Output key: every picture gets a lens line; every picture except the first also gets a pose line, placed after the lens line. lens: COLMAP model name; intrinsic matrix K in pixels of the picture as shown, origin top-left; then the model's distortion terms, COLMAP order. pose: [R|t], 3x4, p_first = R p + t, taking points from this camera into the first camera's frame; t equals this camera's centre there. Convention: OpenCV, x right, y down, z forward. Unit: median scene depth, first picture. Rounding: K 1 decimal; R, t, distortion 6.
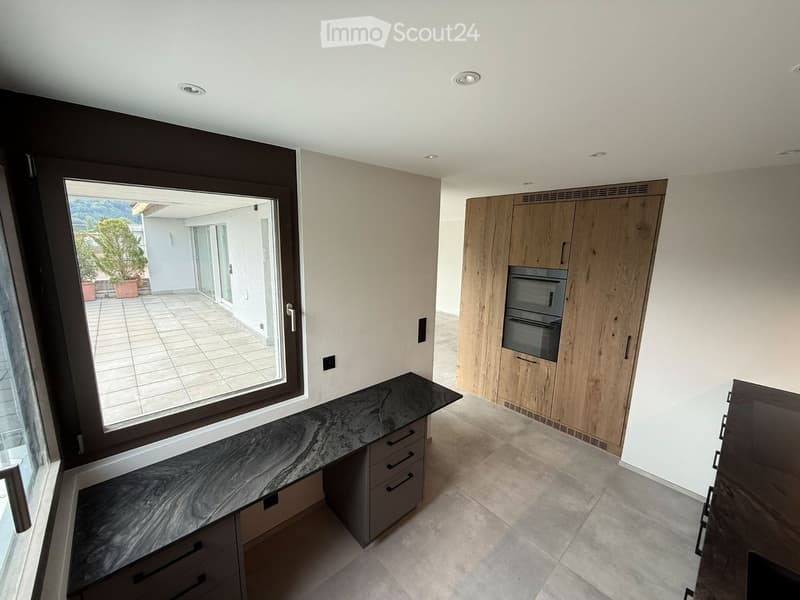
lens RADIAL K [[319.1, 0, 397.1], [0, 319.1, 299.9], [0, 0, 1]] dist [0.000024, -0.000014]
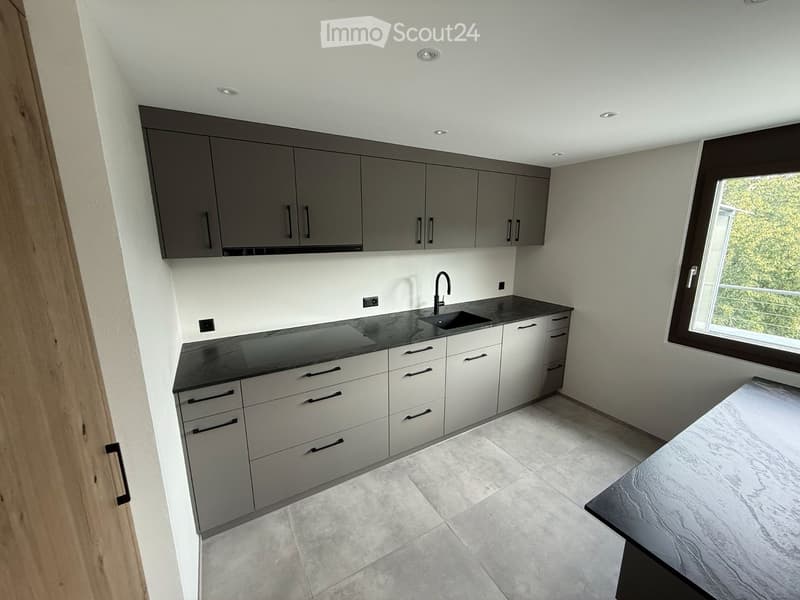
lens RADIAL K [[319.1, 0, 397.1], [0, 319.1, 299.9], [0, 0, 1]] dist [0.000024, -0.000014]
pose [[-0.979071, -0.059201, 0.194716, 0.479962], [0.020483, 0.923235, 0.383689, -0.222258], [-0.202483, 0.379647, -0.902701, 1.610316]]
